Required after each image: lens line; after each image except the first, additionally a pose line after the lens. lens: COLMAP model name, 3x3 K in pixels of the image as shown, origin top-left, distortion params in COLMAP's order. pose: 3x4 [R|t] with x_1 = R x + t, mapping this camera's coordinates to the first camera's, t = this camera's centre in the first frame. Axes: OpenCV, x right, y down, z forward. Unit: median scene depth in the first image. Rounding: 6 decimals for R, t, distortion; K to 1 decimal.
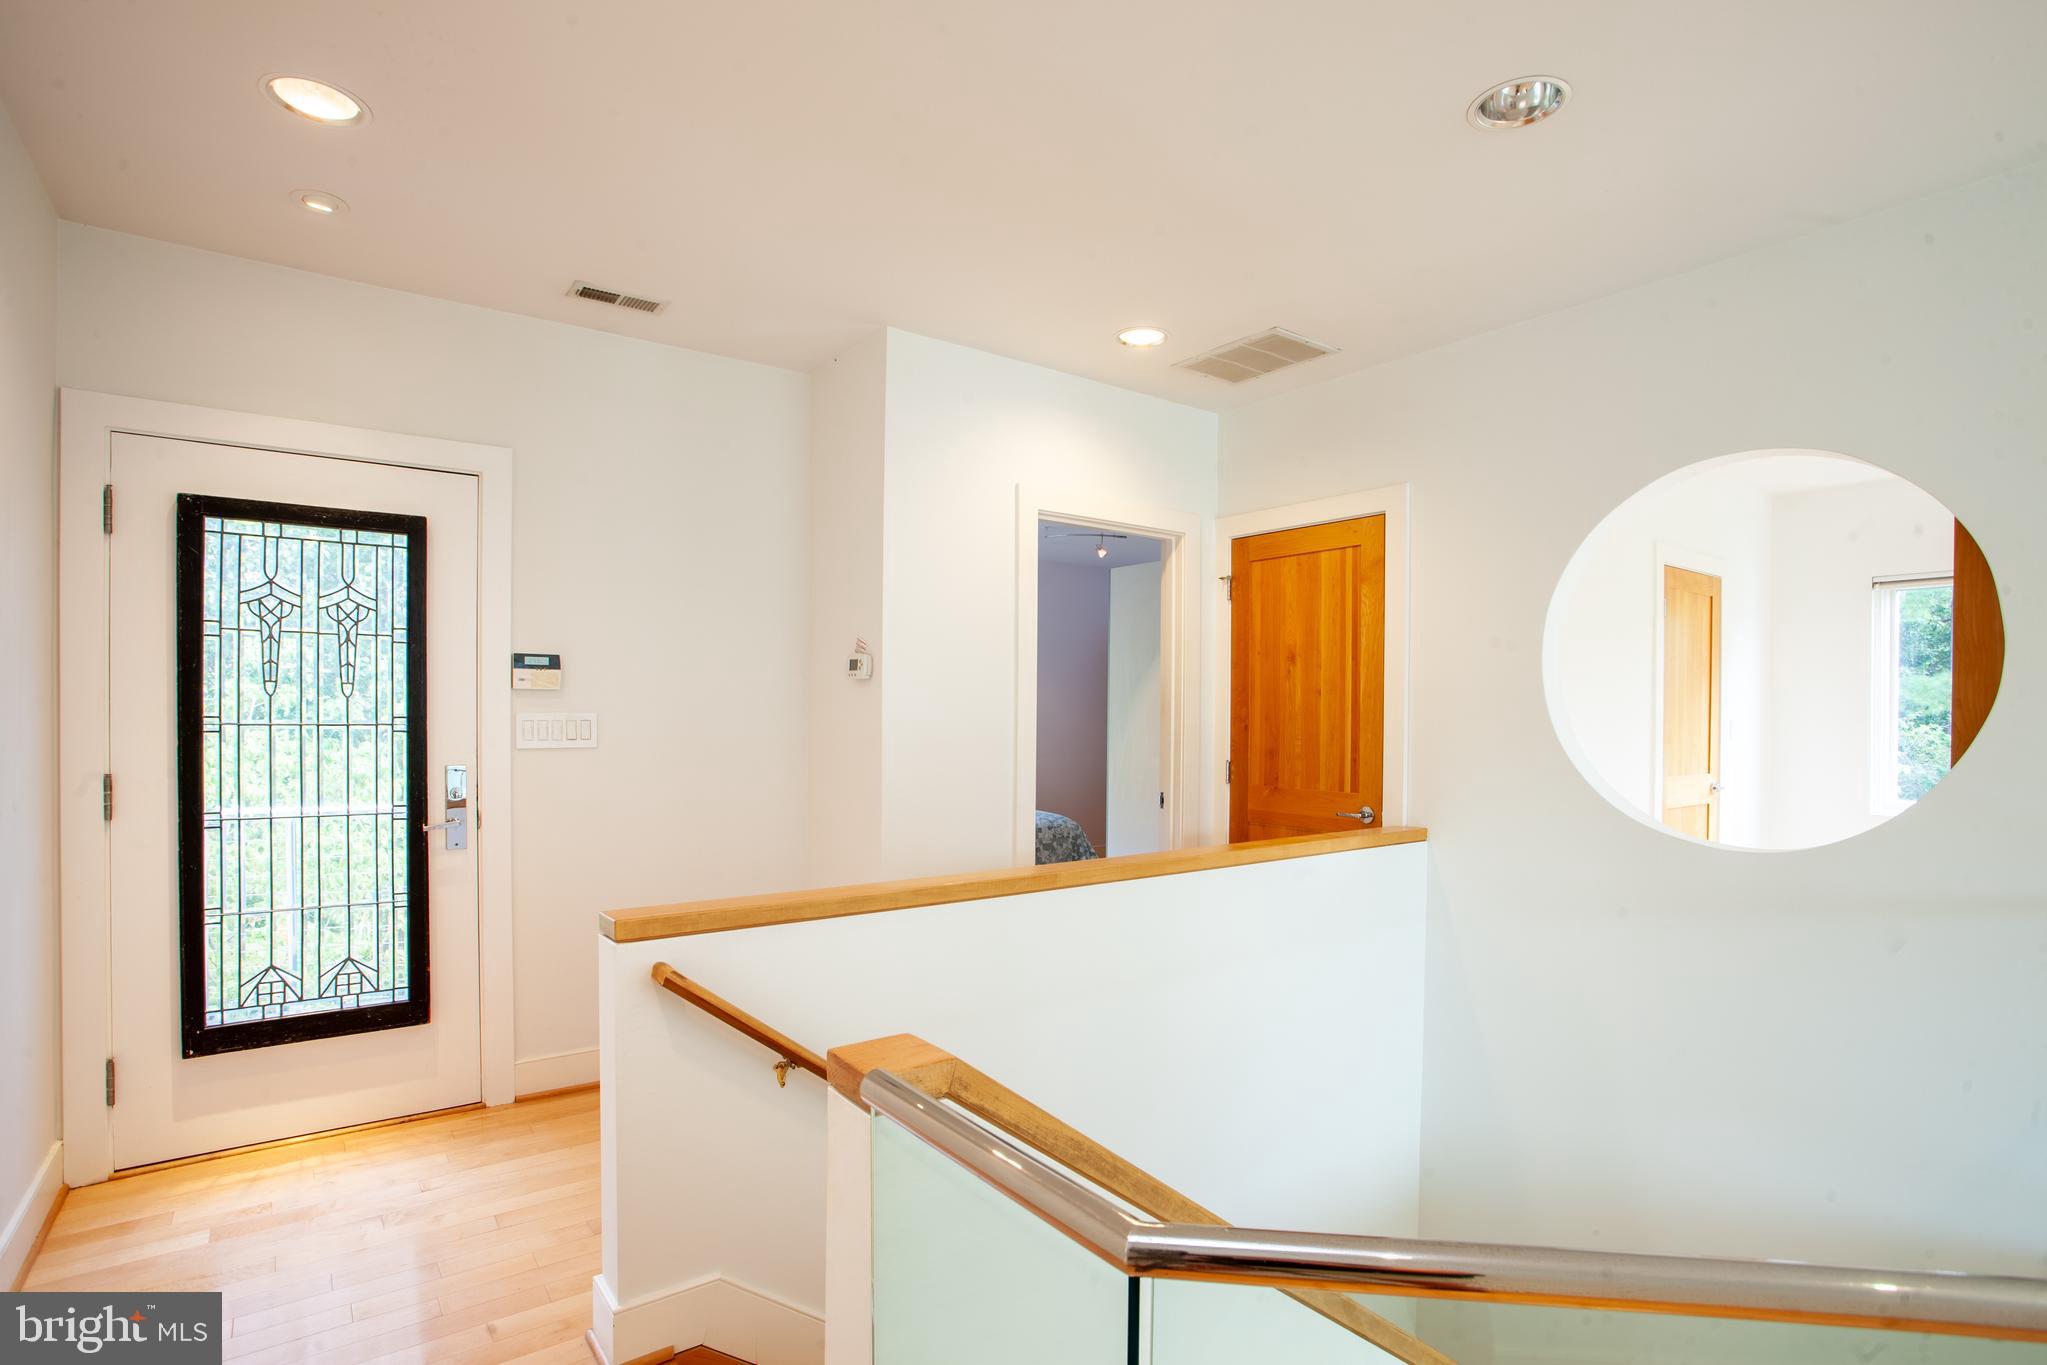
lens RADIAL K [[1010.9, 0, 1023.5], [0, 1010.9, 682.5], [0, 0, 1]] dist [-0.068521, 0.030878]
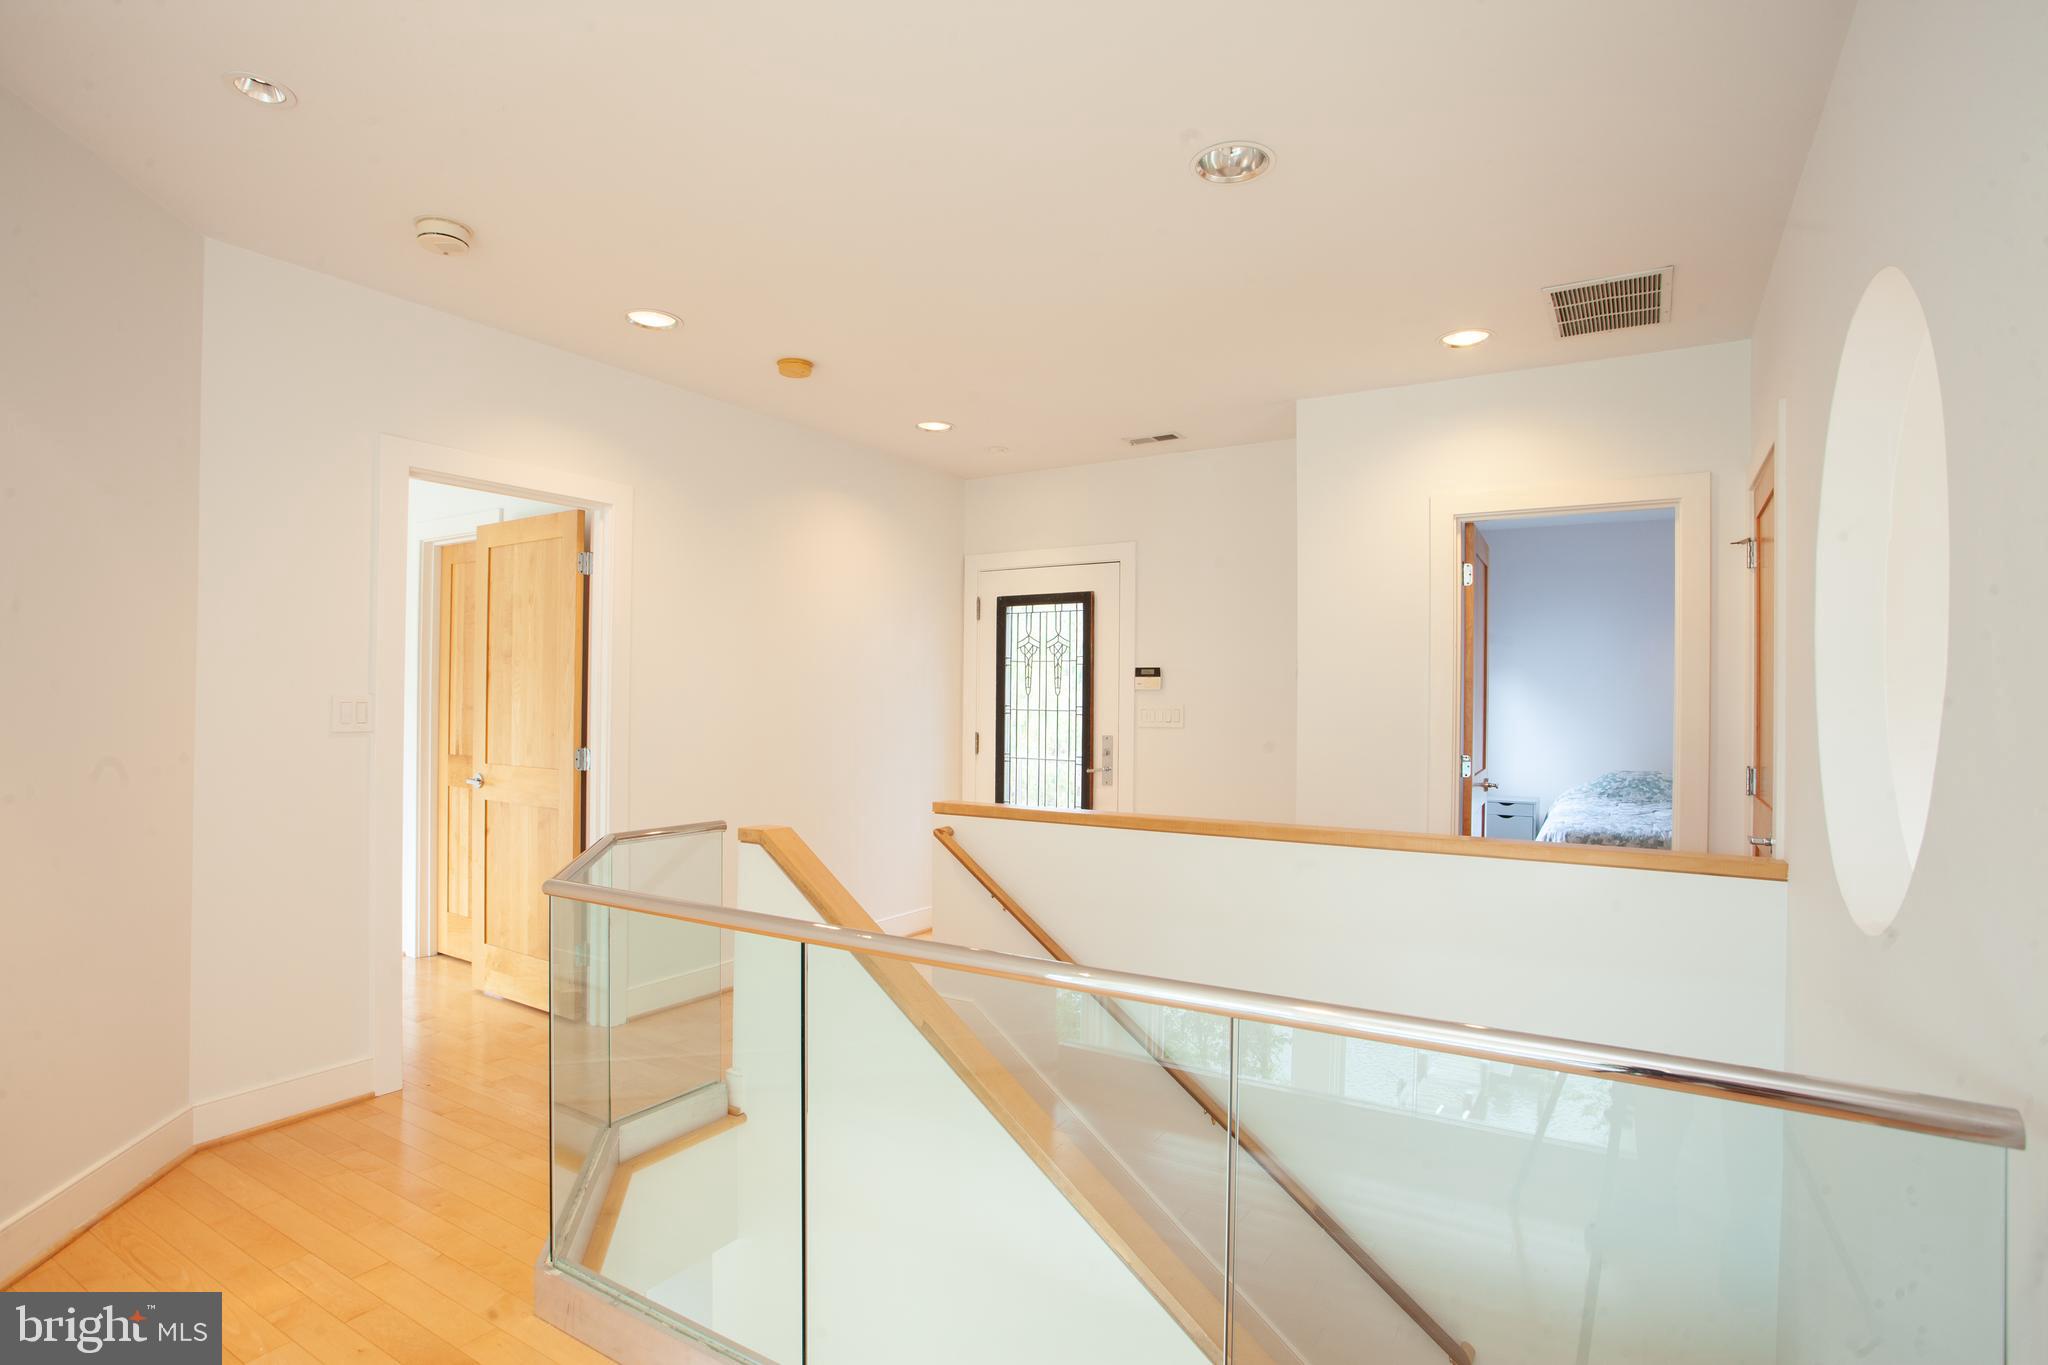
lens RADIAL K [[1013.3, 0, 1018.9], [0, 1013.3, 670.6], [0, 0, 1]] dist [-0.067172, 0.029357]
pose [[0.379002, -0.026600, -0.925014, 1.019656], [0.025540, 0.999507, -0.018277, 0.000829], [0.925043, -0.016698, 0.379494, 0.215161]]
